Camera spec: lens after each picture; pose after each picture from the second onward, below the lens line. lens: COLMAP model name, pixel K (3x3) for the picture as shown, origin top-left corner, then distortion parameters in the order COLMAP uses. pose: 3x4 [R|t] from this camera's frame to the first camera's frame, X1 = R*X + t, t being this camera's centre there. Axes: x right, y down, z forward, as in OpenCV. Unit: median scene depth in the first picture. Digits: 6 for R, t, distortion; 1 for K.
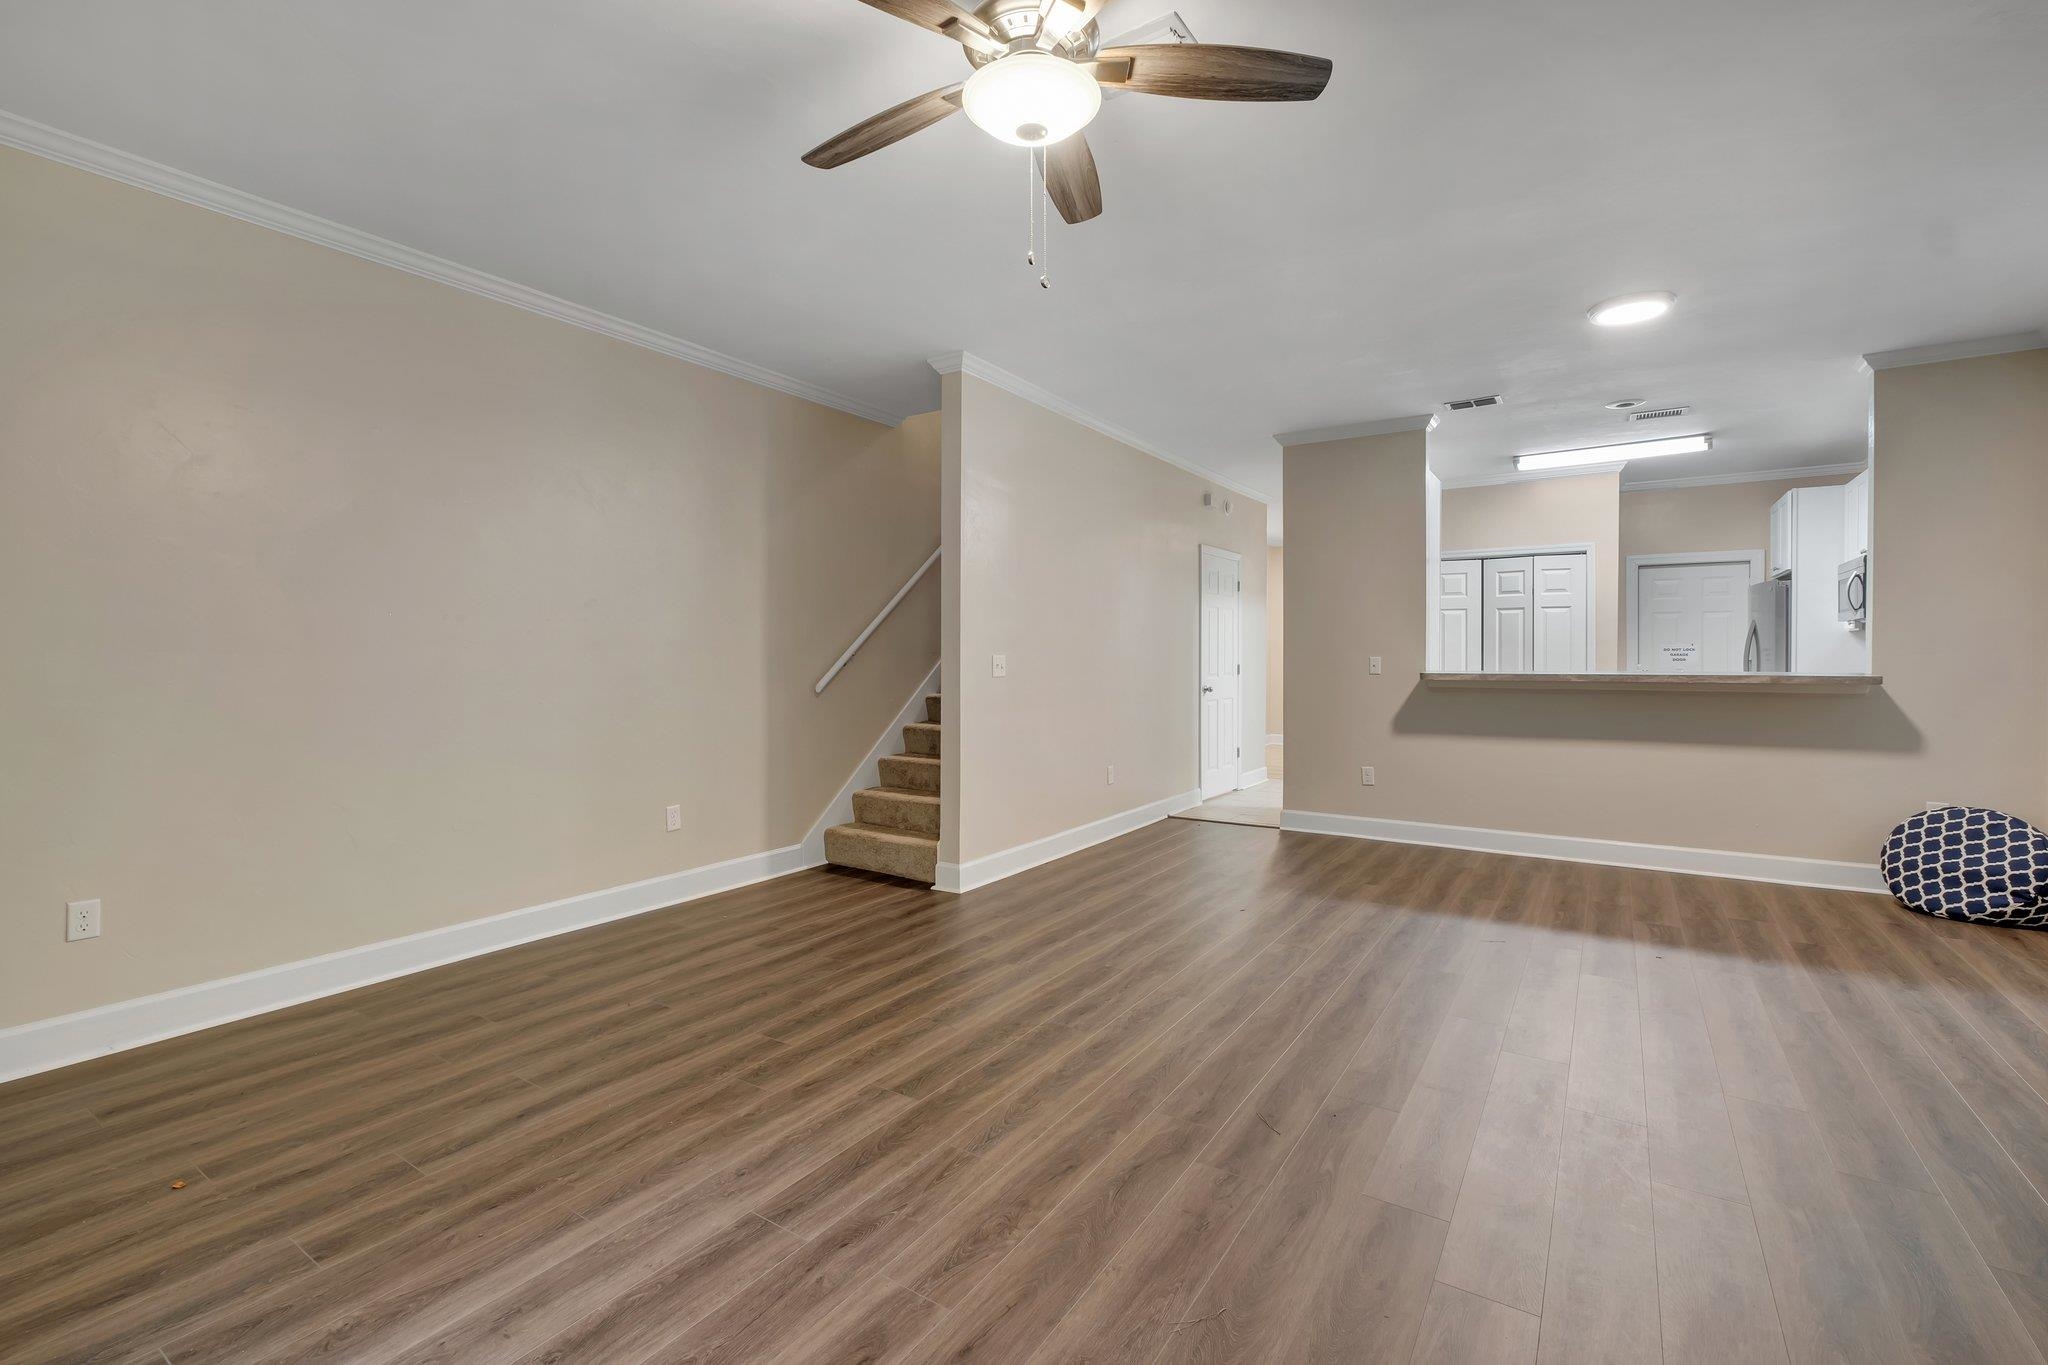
lens RADIAL K [[892.0, 0, 1030.1], [0, 892.0, 662.1], [0, 0, 1]] dist [-0.003873, -0.000891]
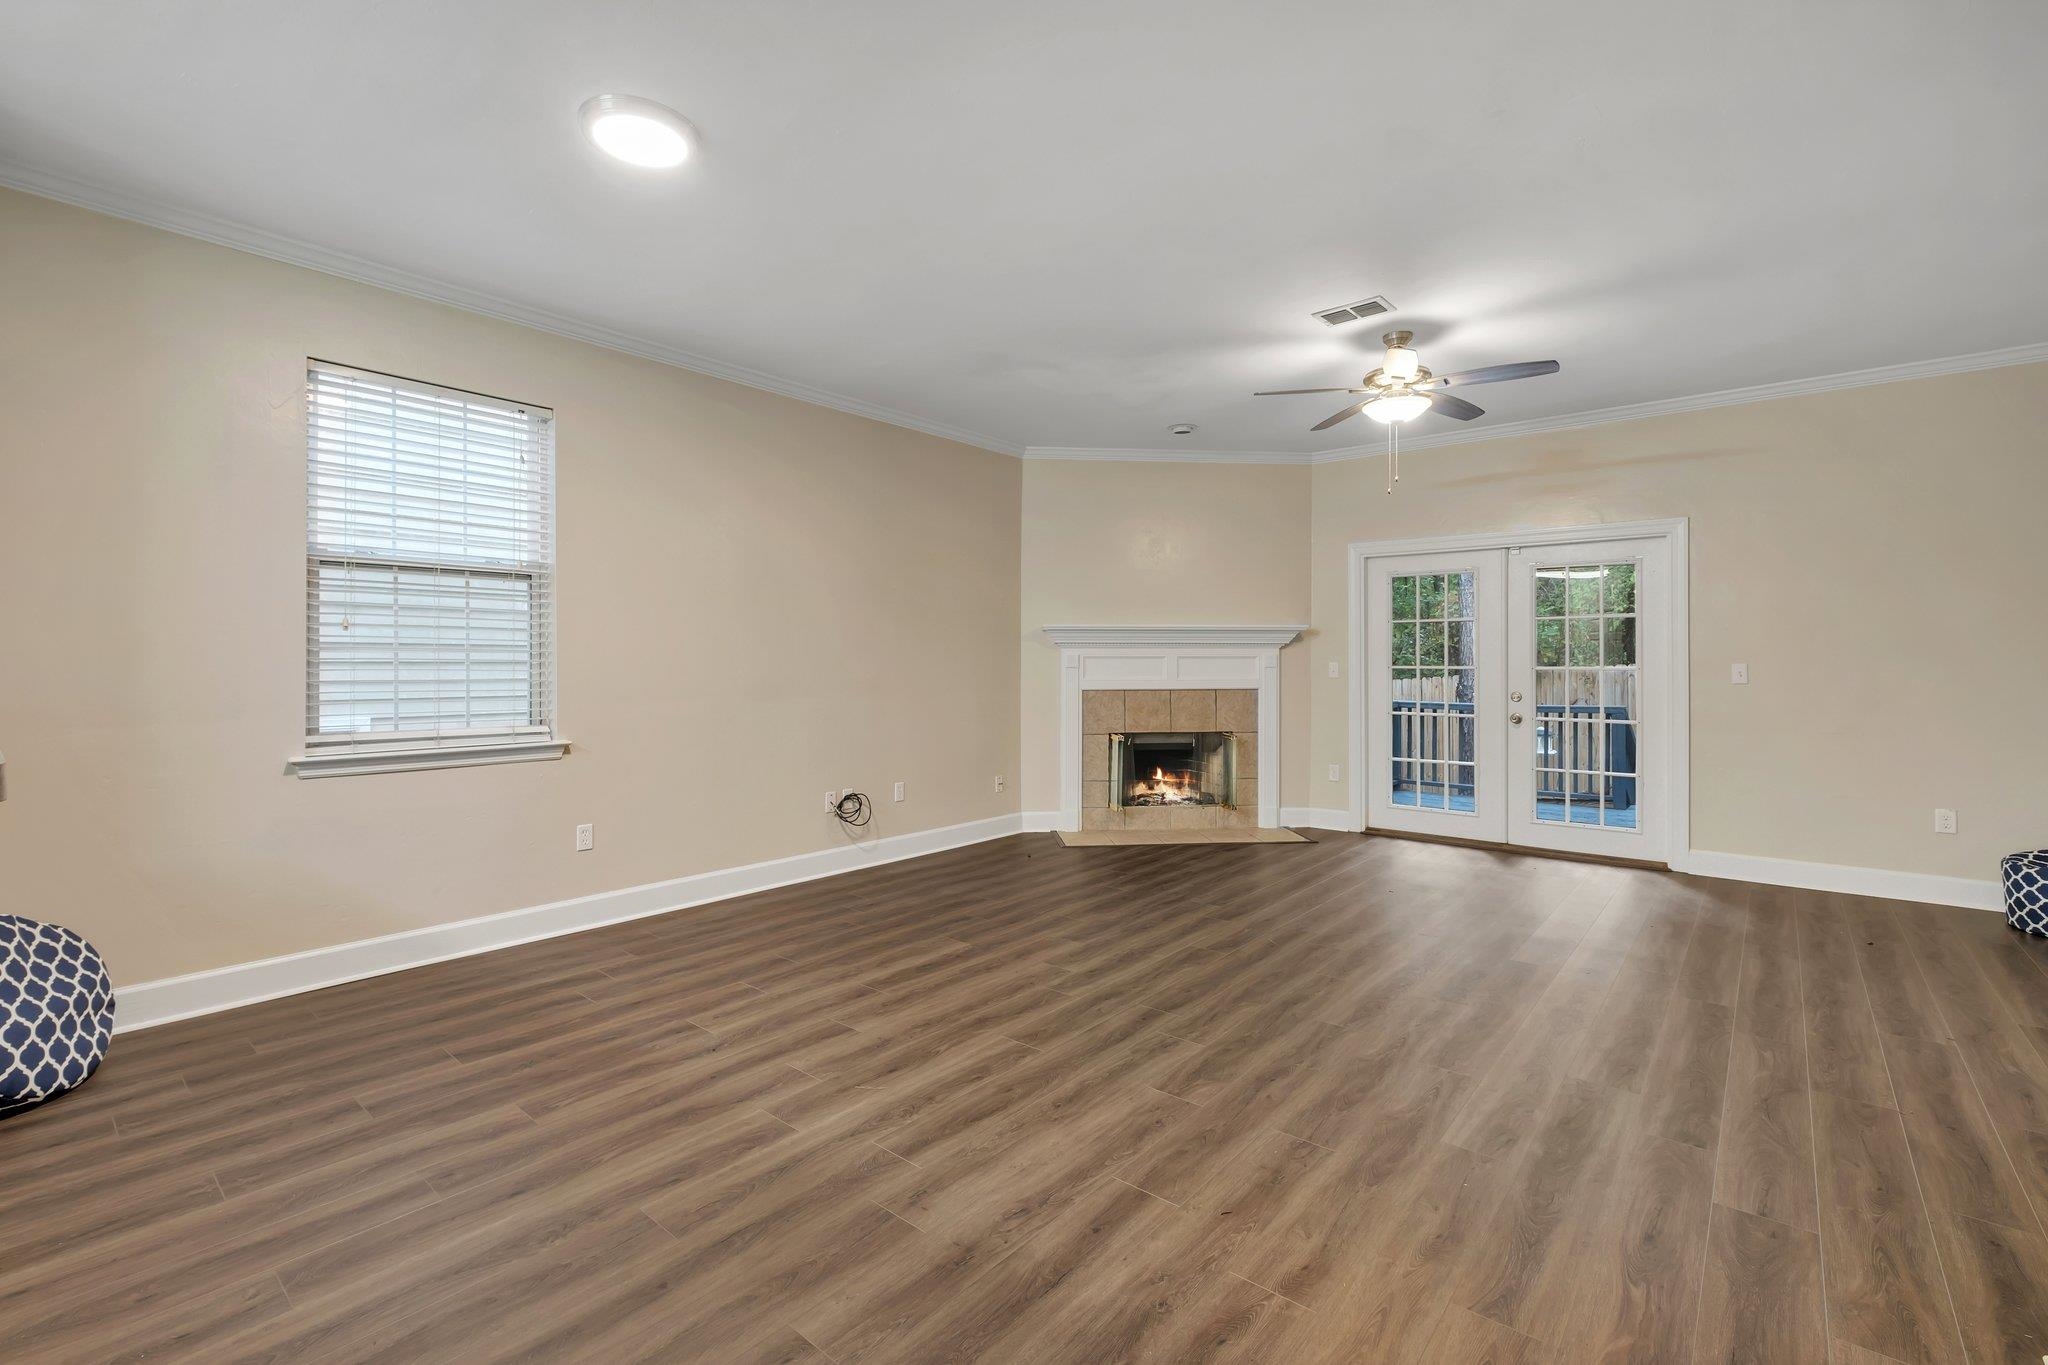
lens RADIAL K [[892.0, 0, 1030.1], [0, 892.0, 662.1], [0, 0, 1]] dist [-0.003873, -0.000891]
pose [[-0.992826, -0.000372, 0.119568, 0.290012], [0.000144, 0.999991, 0.004314, -0.010047], [-0.119569, 0.004300, -0.992817, 1.502144]]
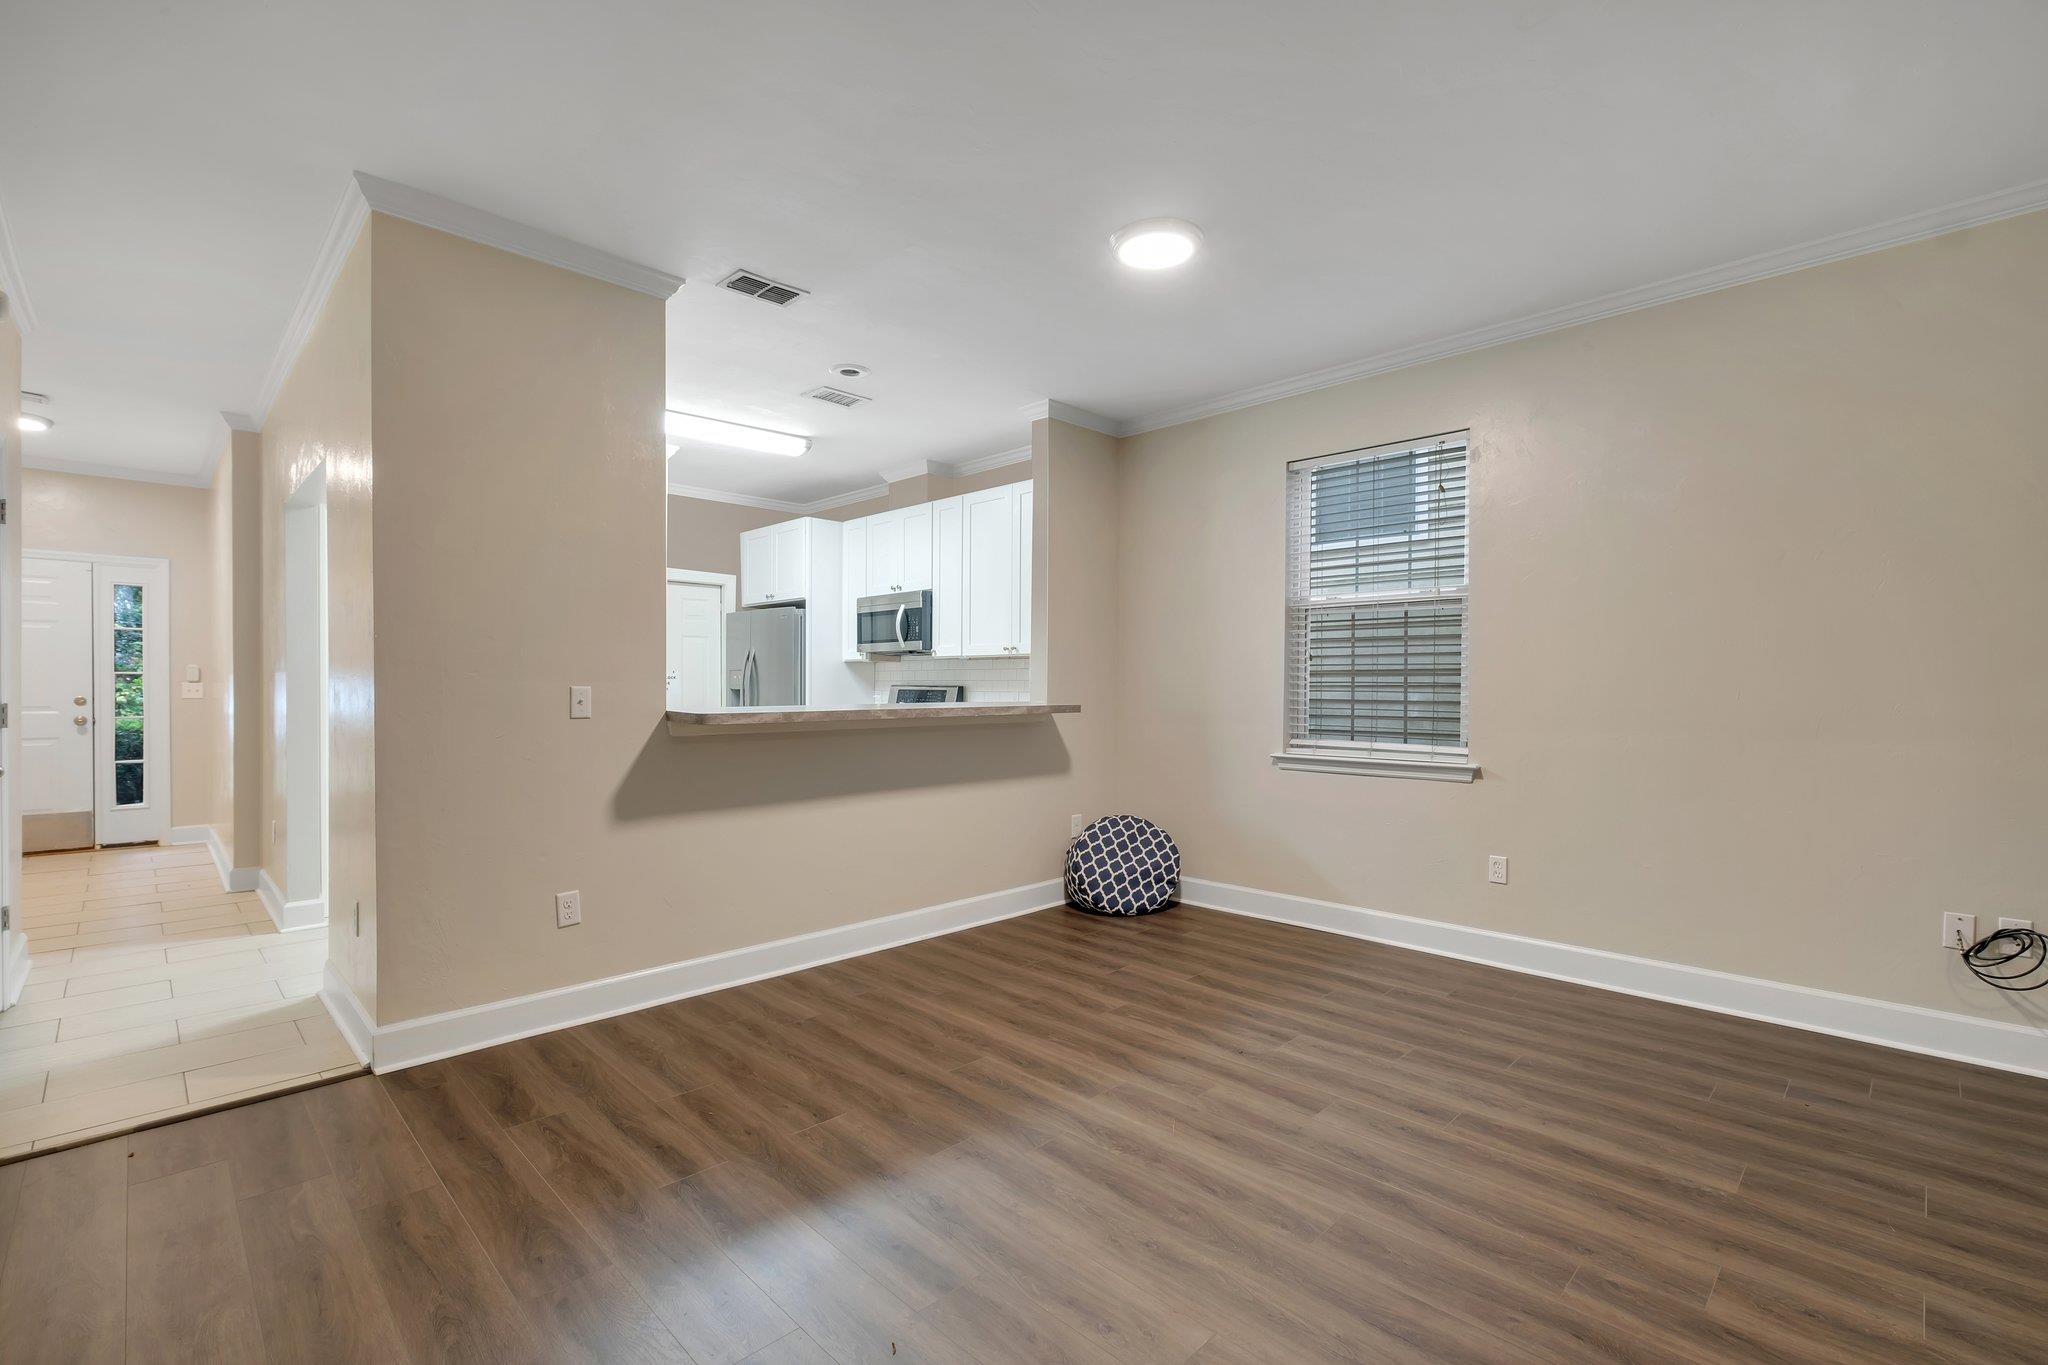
lens RADIAL K [[901.4, 0, 1010.5], [0, 901.4, 697.0], [0, 0, 1]] dist [-0.003700, -0.000754]
pose [[0.215323, -0.010471, 0.976487, -0.127803], [0.004510, 0.999943, 0.009728, -0.004283], [-0.976533, 0.002309, 0.215357, 0.885508]]
